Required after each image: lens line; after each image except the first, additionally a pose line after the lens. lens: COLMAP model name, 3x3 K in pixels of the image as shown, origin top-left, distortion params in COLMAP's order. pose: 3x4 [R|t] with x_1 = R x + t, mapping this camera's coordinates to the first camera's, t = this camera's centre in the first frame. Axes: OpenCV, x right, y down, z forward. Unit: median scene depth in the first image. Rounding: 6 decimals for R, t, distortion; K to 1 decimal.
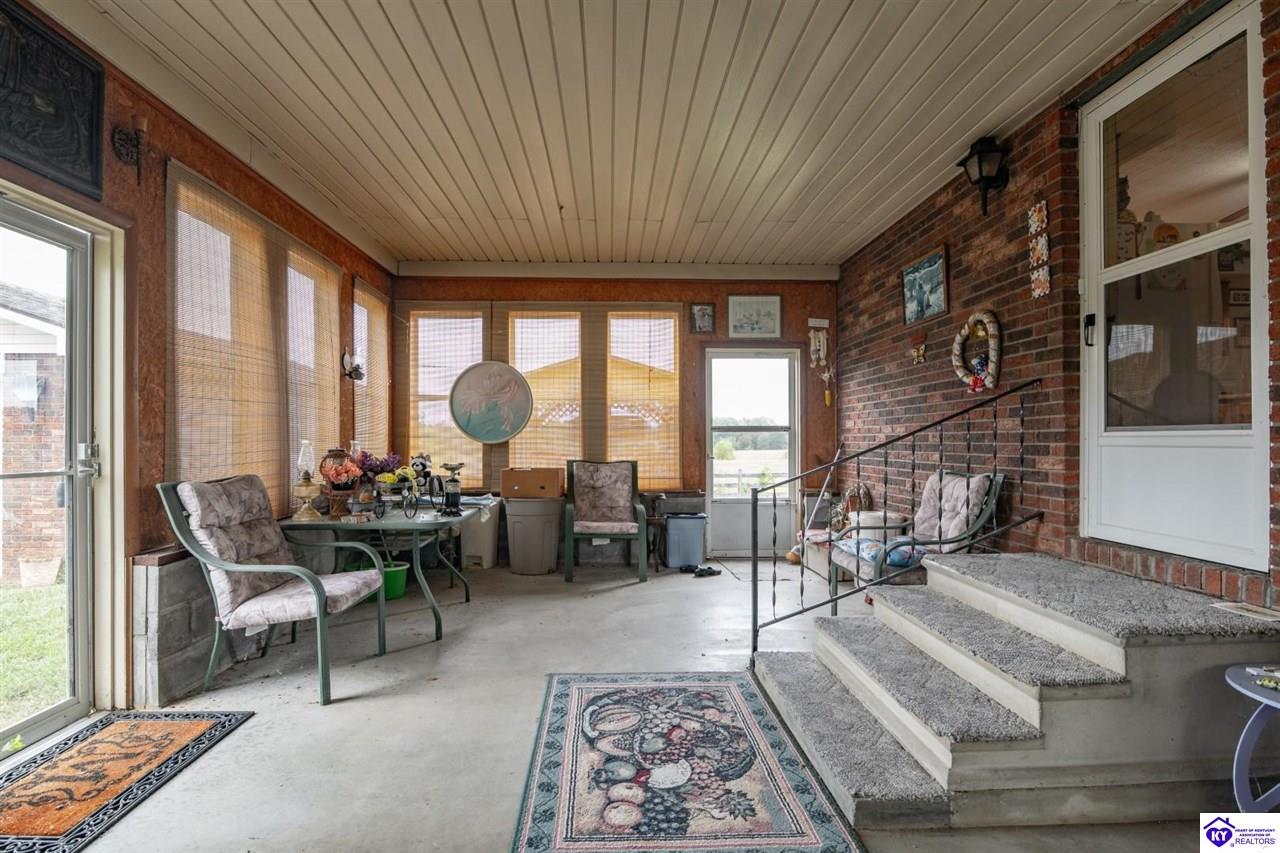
lens RADIAL K [[599.1, 0, 639.4], [0, 599.1, 436.0], [0, 0, 1]] dist [-0.021128, 0.001337]
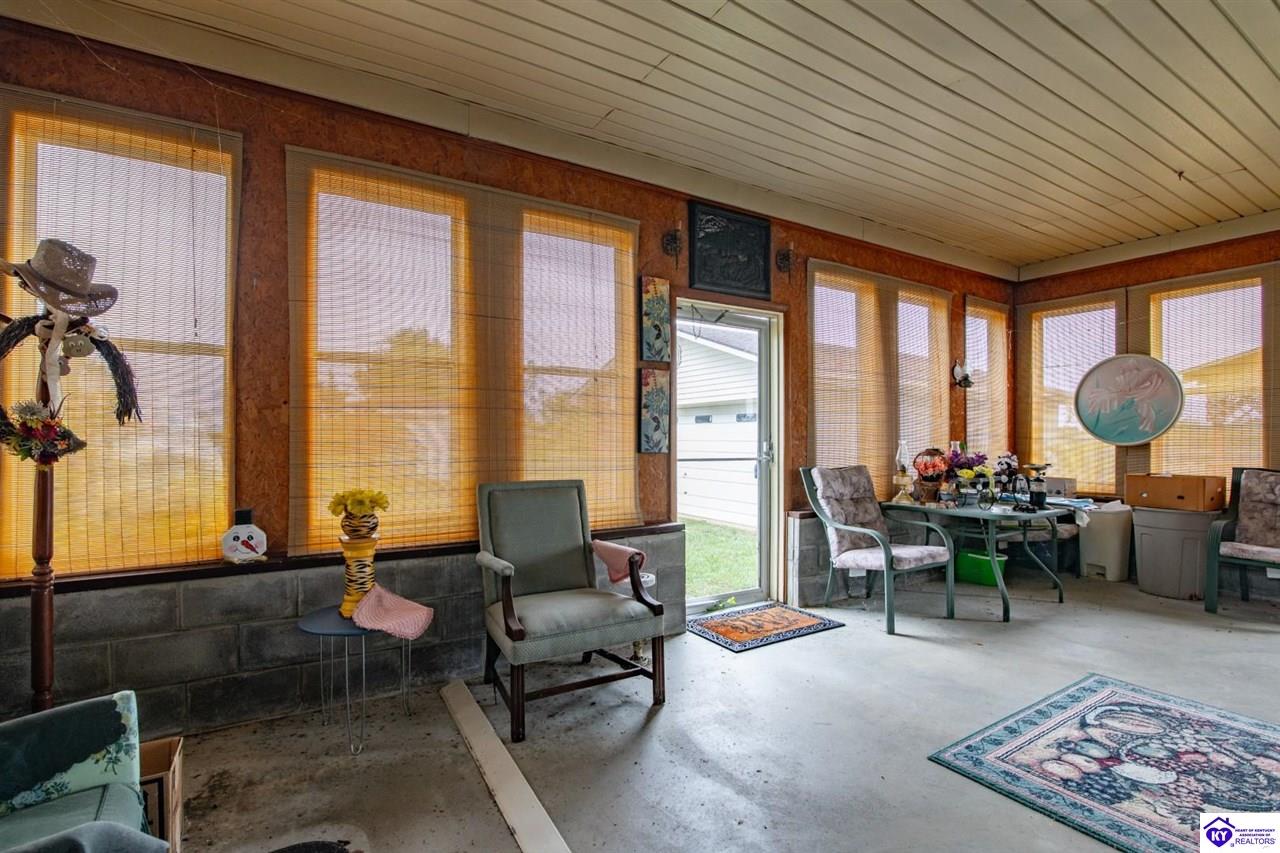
lens RADIAL K [[611.9, 0, 640.3], [0, 611.9, 435.4], [0, 0, 1]] dist [-0.018801, 0.000400]
pose [[0.494990, -0.004341, -0.868888, 0.447704], [0.001535, 0.999990, -0.004122, -0.000120], [0.868897, 0.000707, 0.494992, -0.212662]]
